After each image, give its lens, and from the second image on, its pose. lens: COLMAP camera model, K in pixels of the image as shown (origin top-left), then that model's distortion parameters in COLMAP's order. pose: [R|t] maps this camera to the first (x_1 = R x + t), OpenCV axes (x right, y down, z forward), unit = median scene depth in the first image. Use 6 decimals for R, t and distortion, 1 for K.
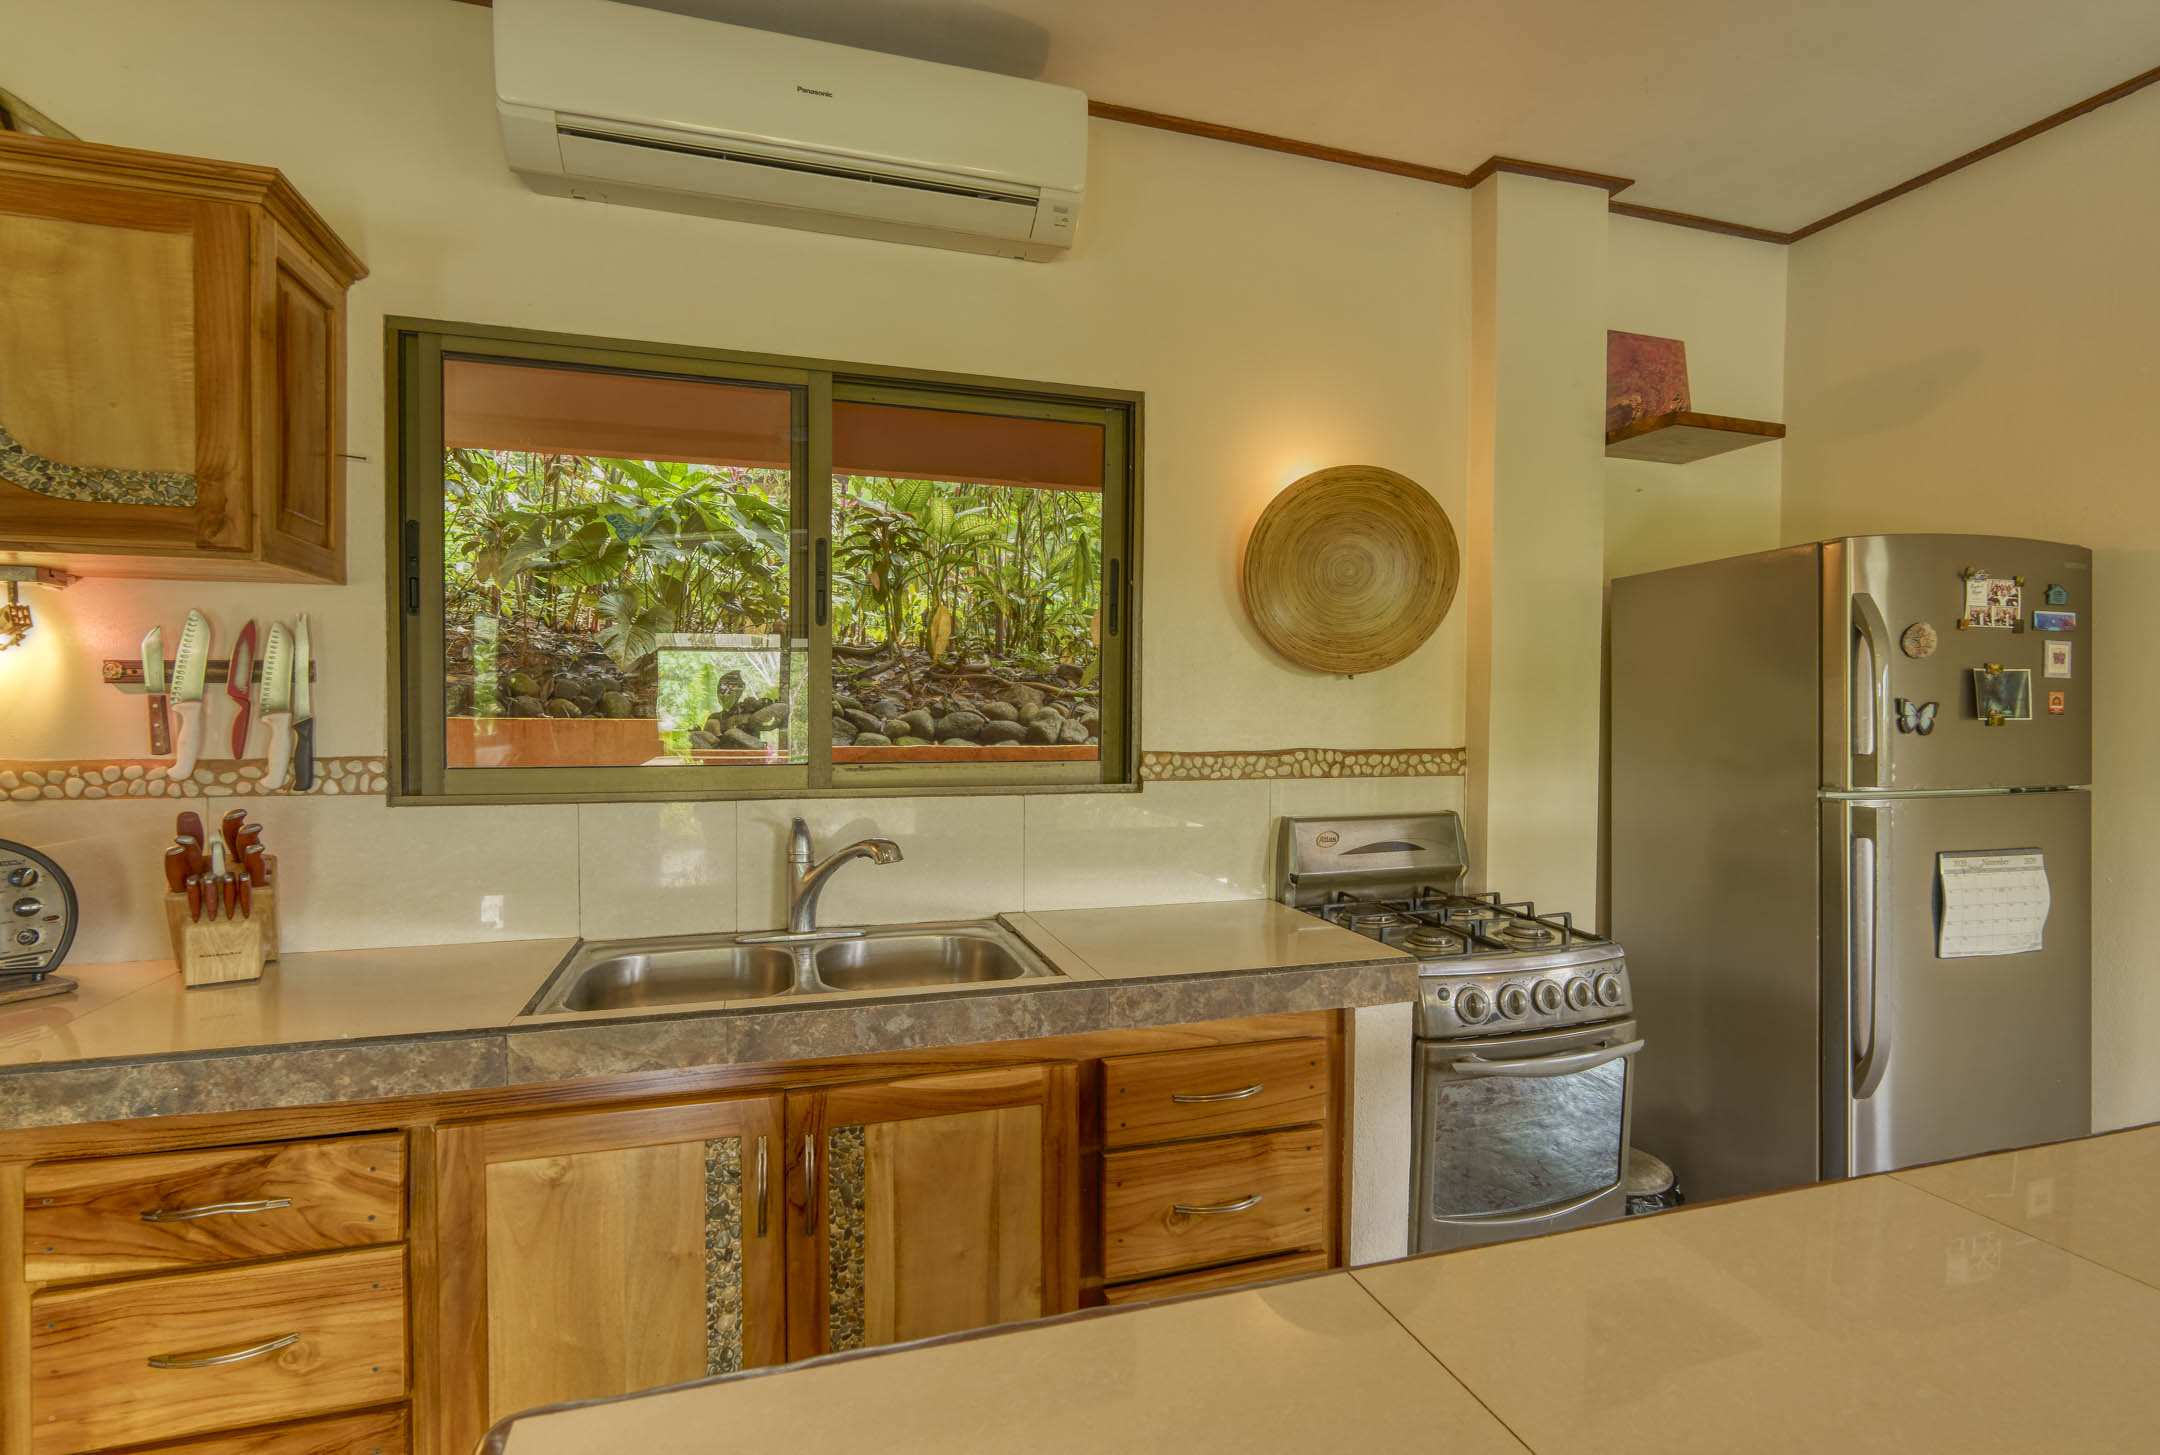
lens RADIAL K [[997.5, 0, 1075.6], [0, 997.5, 714.7], [0, 0, 1]] dist [-0.002760, -0.000289]
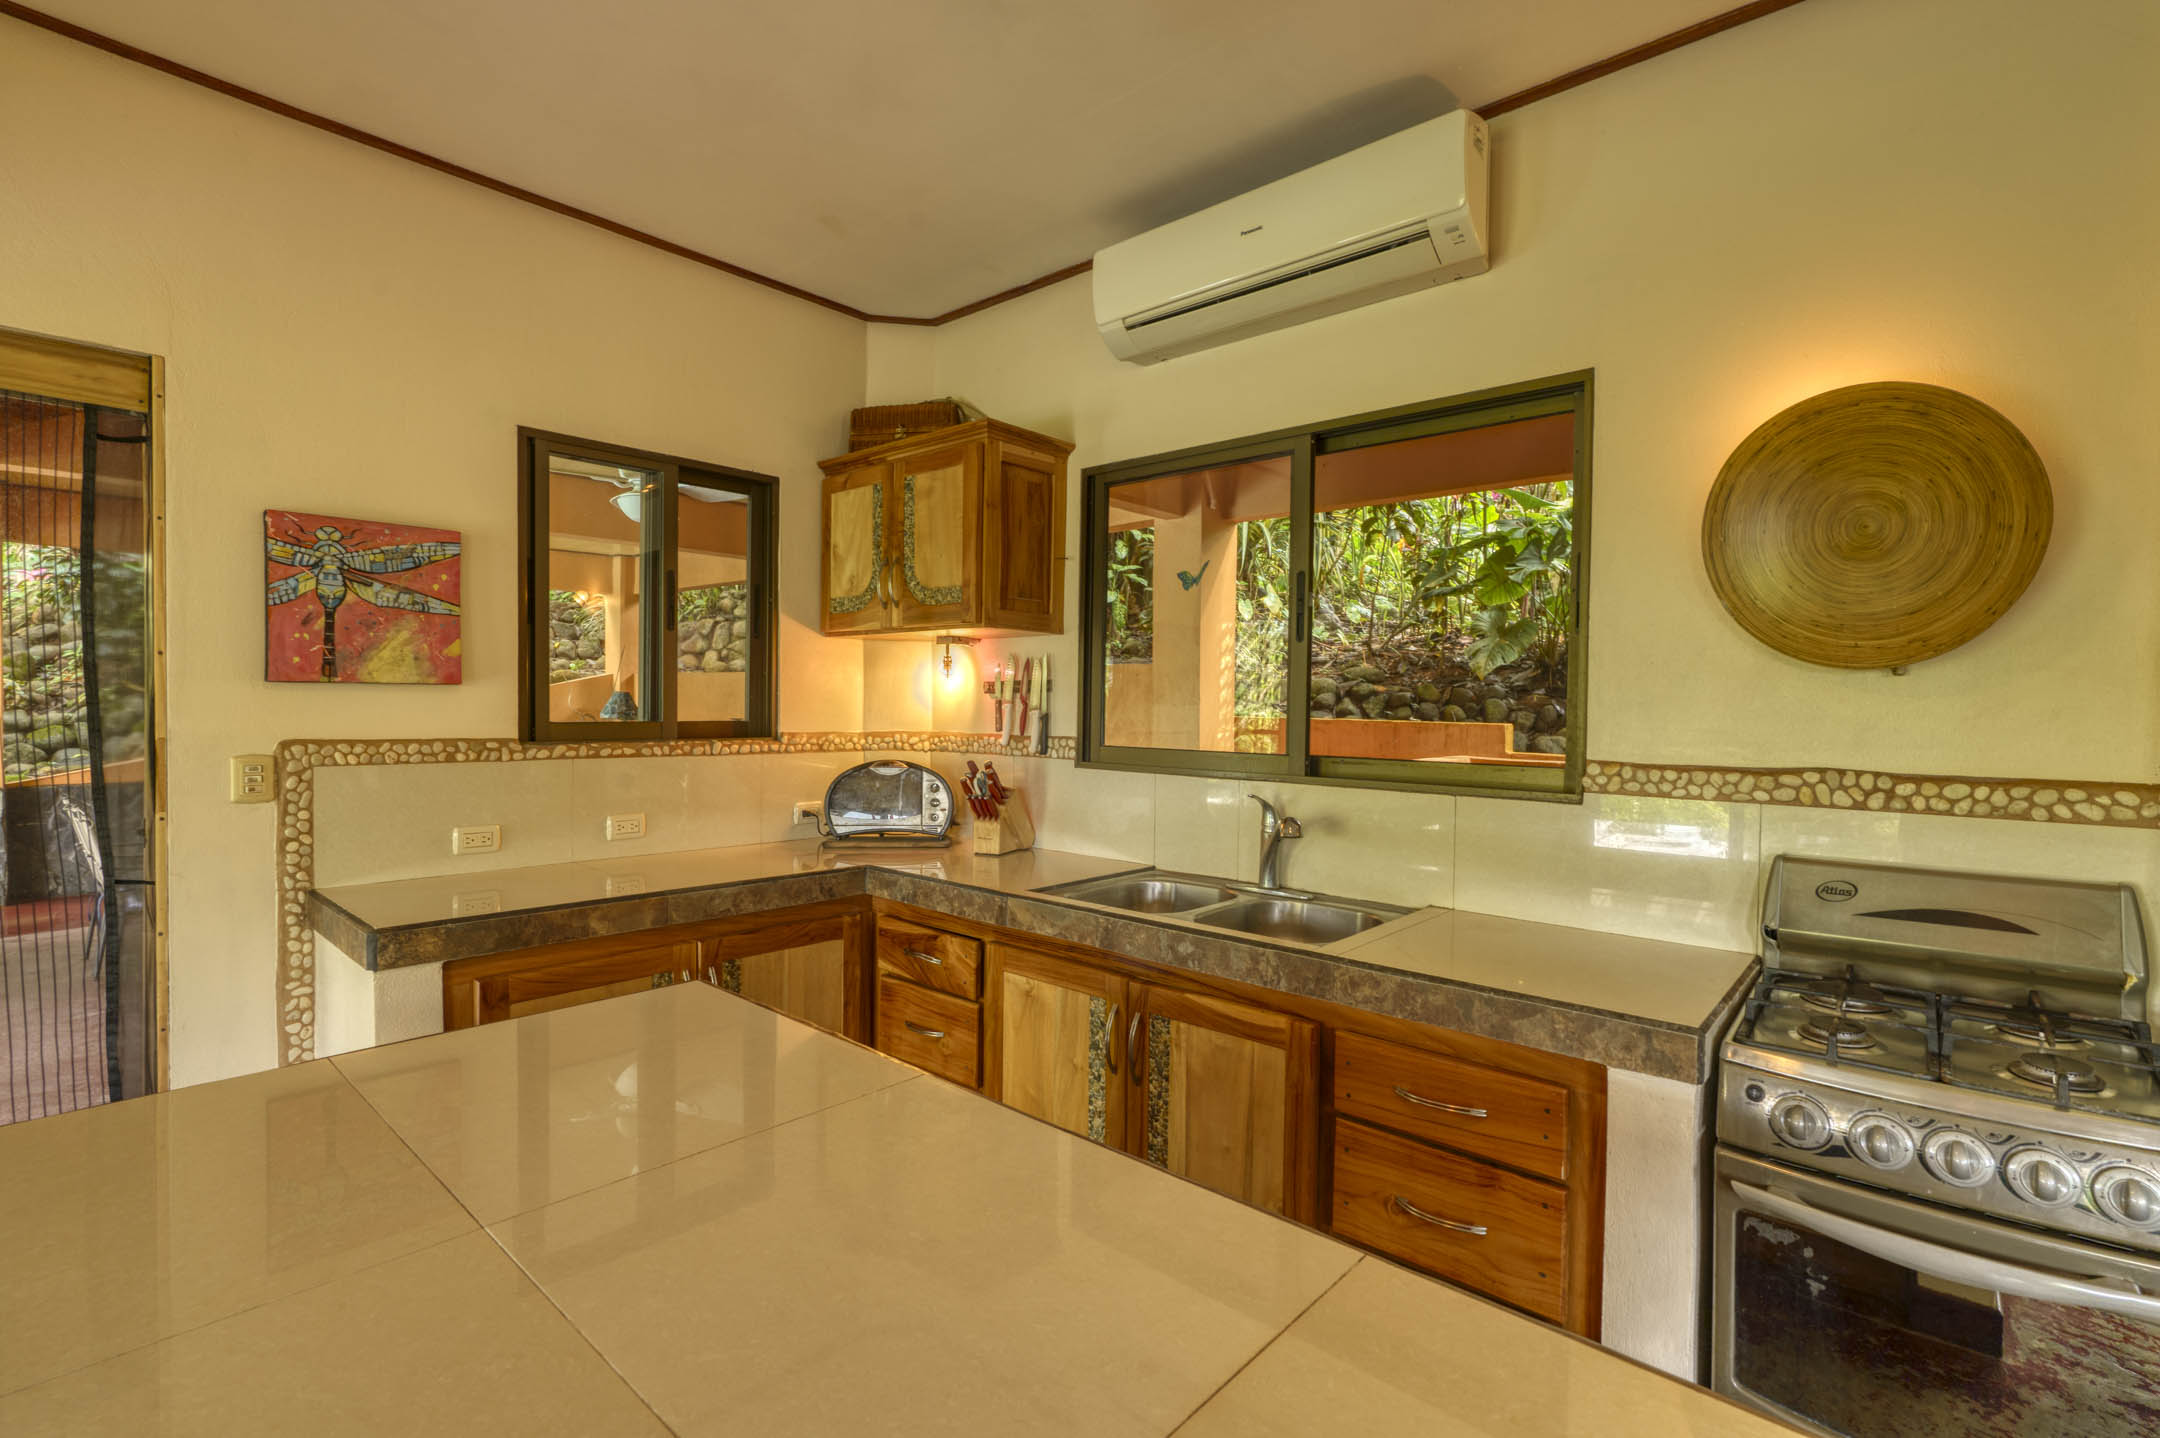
lens RADIAL K [[982.1, 0, 1097.4], [0, 982.1, 697.7], [0, 0, 1]] dist [-0.002213, 0.000798]
pose [[0.528737, -0.003998, -0.848776, 0.694270], [-0.017052, 0.999737, -0.015332, 0.001445], [0.848614, 0.022580, 0.528530, 0.169832]]
